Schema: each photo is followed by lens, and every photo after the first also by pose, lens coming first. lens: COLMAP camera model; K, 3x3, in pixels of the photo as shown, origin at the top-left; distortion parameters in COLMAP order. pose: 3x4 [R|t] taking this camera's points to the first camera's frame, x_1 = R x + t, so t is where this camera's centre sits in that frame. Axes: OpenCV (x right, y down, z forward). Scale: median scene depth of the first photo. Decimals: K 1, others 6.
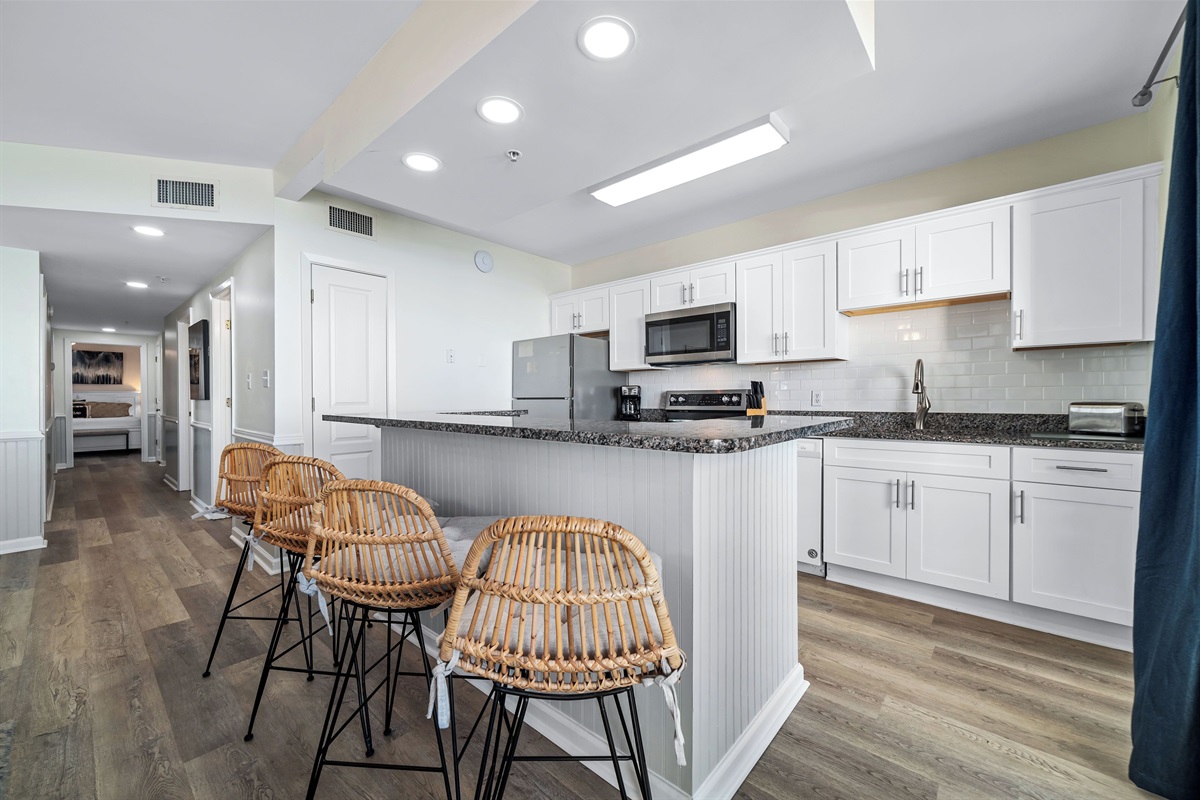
lens RADIAL K [[458.4, 0, 595.9], [0, 458.4, 400.3], [0, 0, 1]] dist [-0.005517, 0.002411]
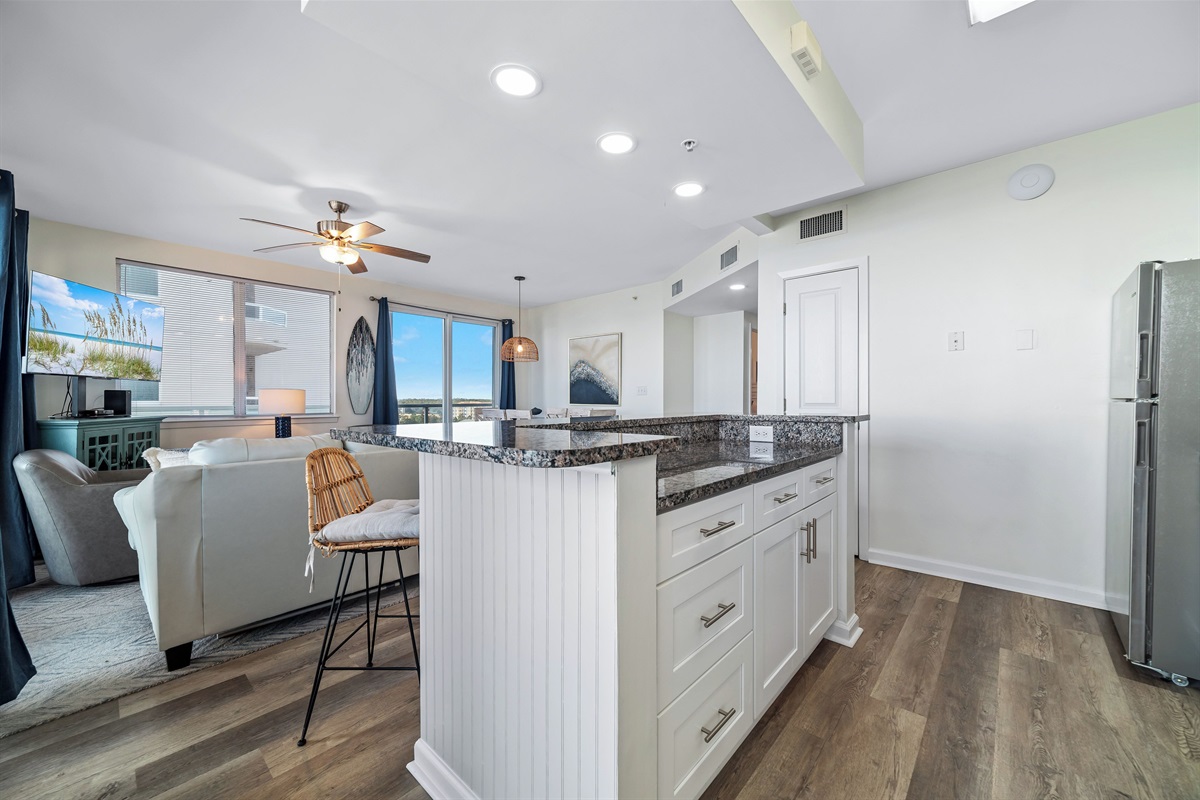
lens RADIAL K [[458.4, 0, 600.3], [0, 458.4, 399.5], [0, 0, 1]] dist [-0.005517, 0.002411]
pose [[-0.015170, 0.004138, -0.999876, 0.481263], [-0.003962, 0.999983, 0.004199, -0.004520], [0.999877, 0.004025, -0.015153, 0.508045]]
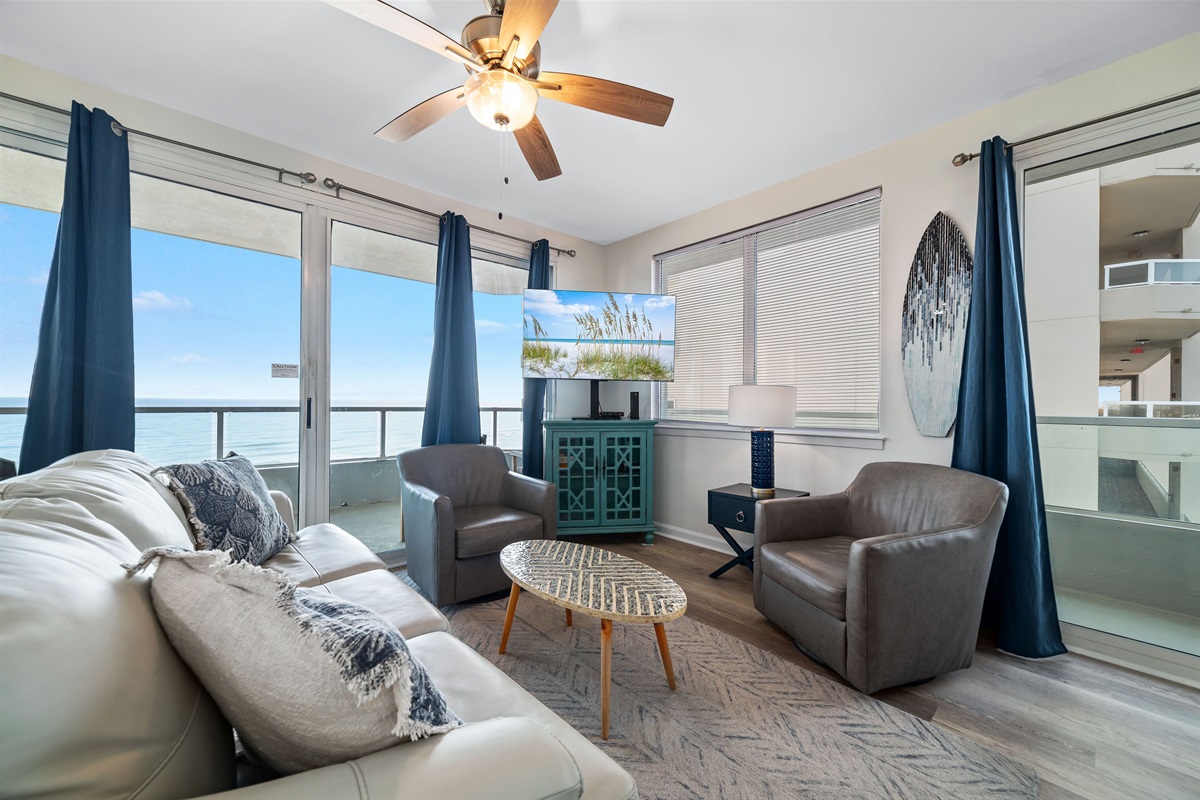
lens RADIAL K [[458.4, 0, 607.6], [0, 458.4, 402.1], [0, 0, 1]] dist [-0.005252, 0.001115]
pose [[-0.995136, -0.003064, 0.098467, -0.689644], [-0.002322, 0.999968, 0.007647, -0.001004], [-0.098487, 0.007381, -0.995111, 0.390543]]
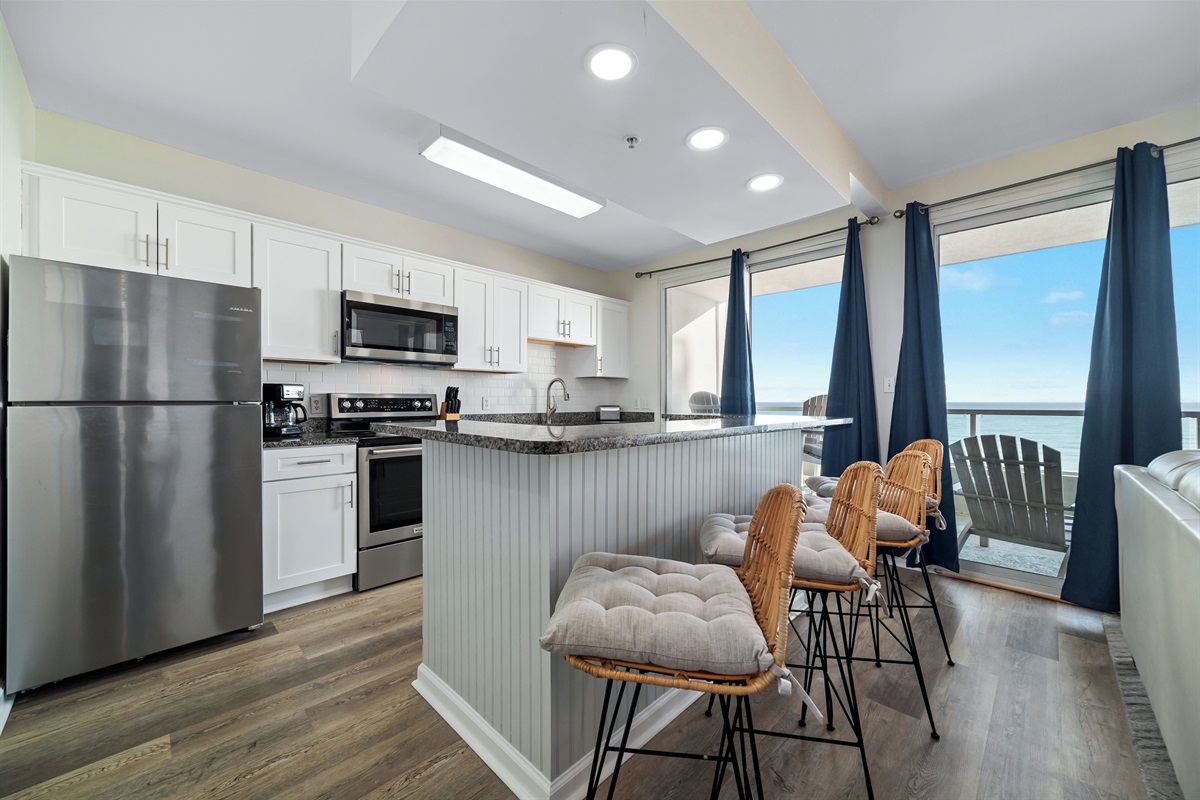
lens RADIAL K [[458.4, 0, 601.4], [0, 458.4, 402.9], [0, 0, 1]] dist [-0.005517, 0.002411]
pose [[0.056129, 0.002742, 0.998420, -0.674017], [0.004147, 0.999987, -0.002980, -0.001029], [-0.998415, 0.004308, 0.056117, 0.617312]]
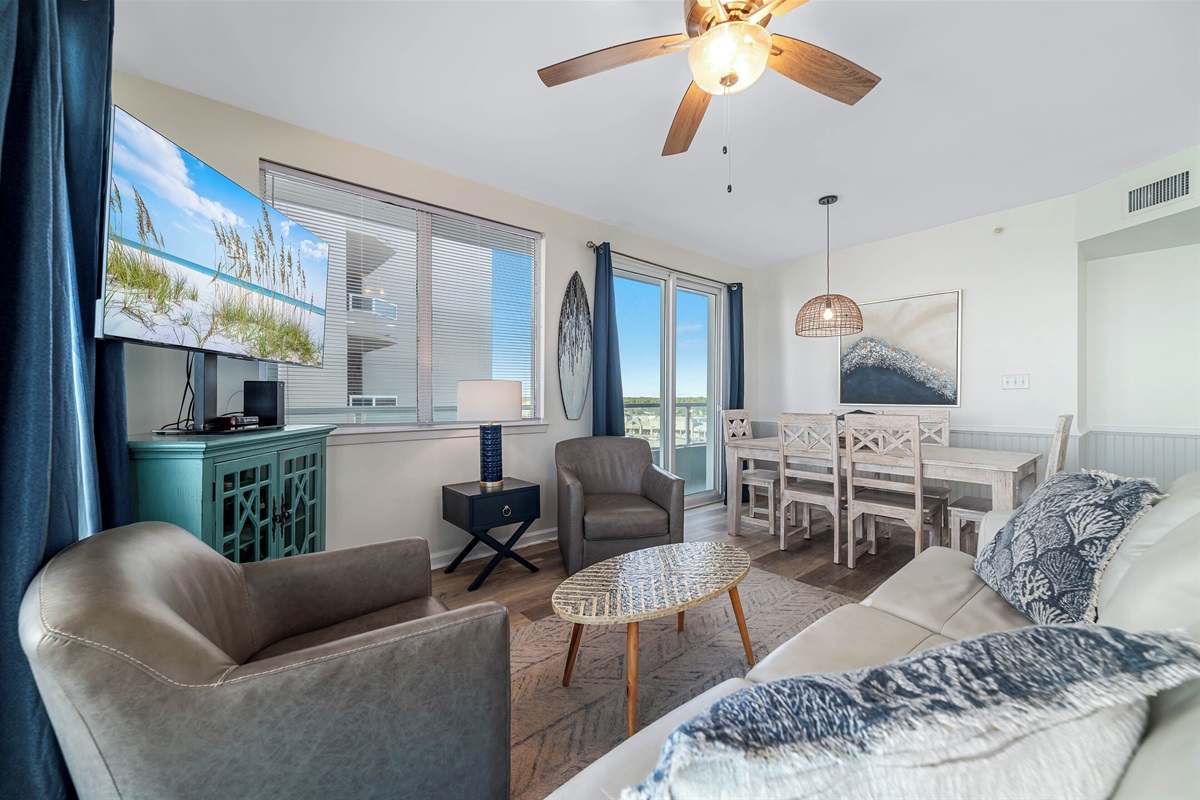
lens RADIAL K [[458.4, 0, 596.0], [0, 458.4, 398.1], [0, 0, 1]] dist [-0.005517, 0.002411]
pose [[-0.156181, 0.004003, -0.987720, -0.073082], [-0.002188, 0.999988, 0.004399, 0.002874], [0.987726, 0.002848, -0.156170, -0.146337]]
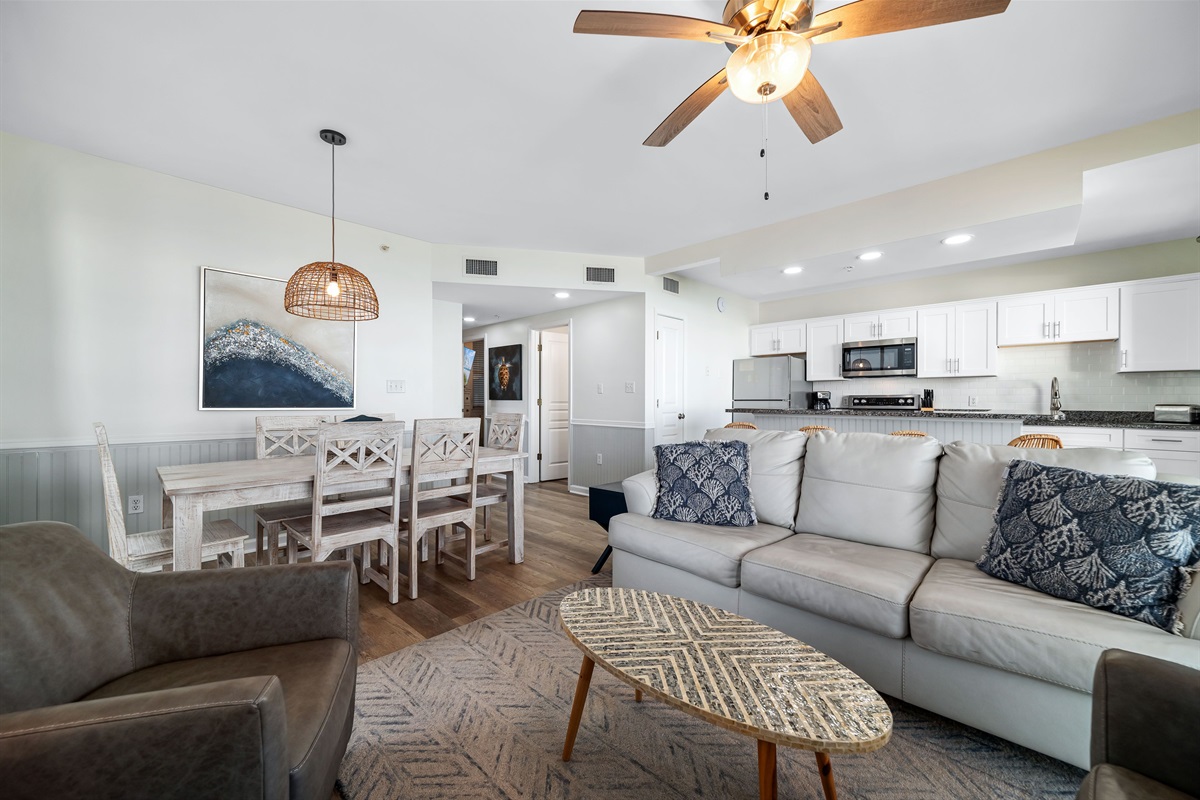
lens RADIAL K [[458.4, 0, 605.9], [0, 458.4, 401.7], [0, 0, 1]] dist [-0.005517, 0.002411]
pose [[0.999430, 0.006314, -0.033171, -0.665736], [-0.006301, 0.999980, 0.000483, 0.004062], [0.033173, -0.000274, 0.999450, -0.538639]]
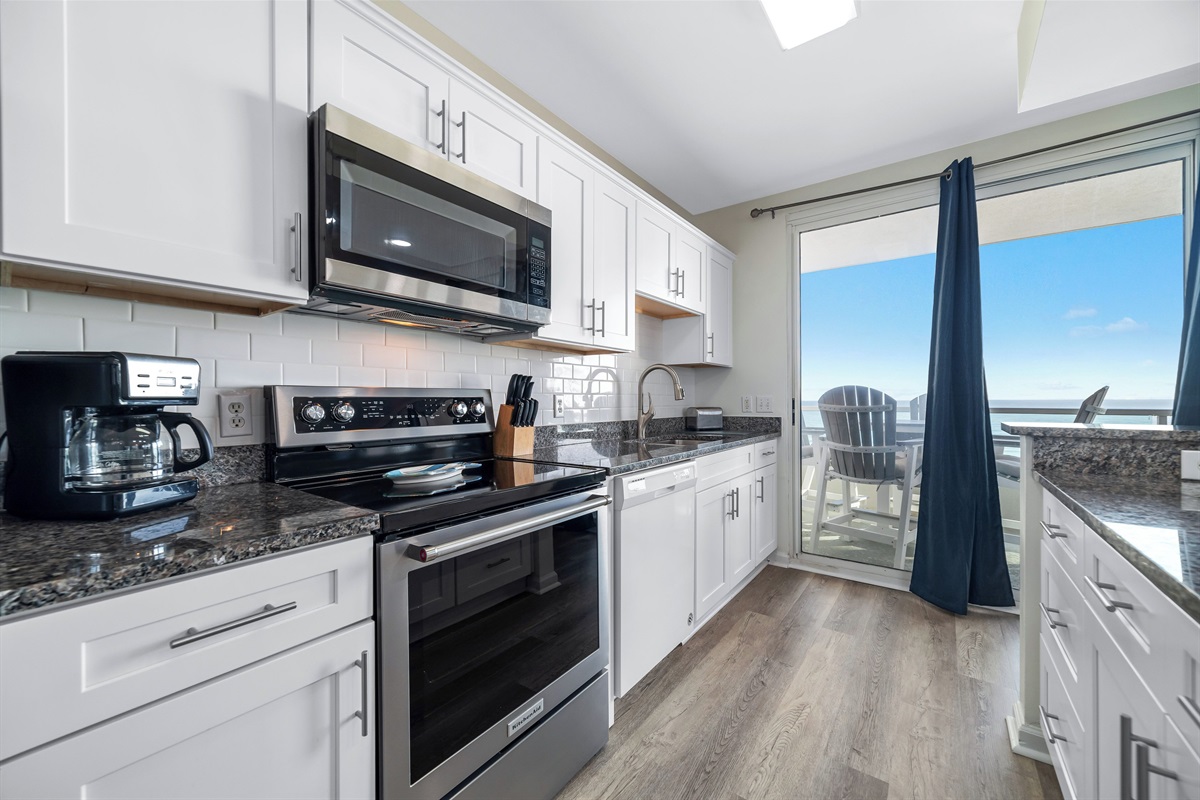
lens RADIAL K [[458.4, 0, 604.0], [0, 458.4, 400.9], [0, 0, 1]] dist [-0.005517, 0.002411]
pose [[-0.082523, 0.005988, 0.996571, -0.194591], [0.011848, 0.999917, -0.005027, -0.007639], [-0.996519, 0.011392, -0.082588, 0.964502]]
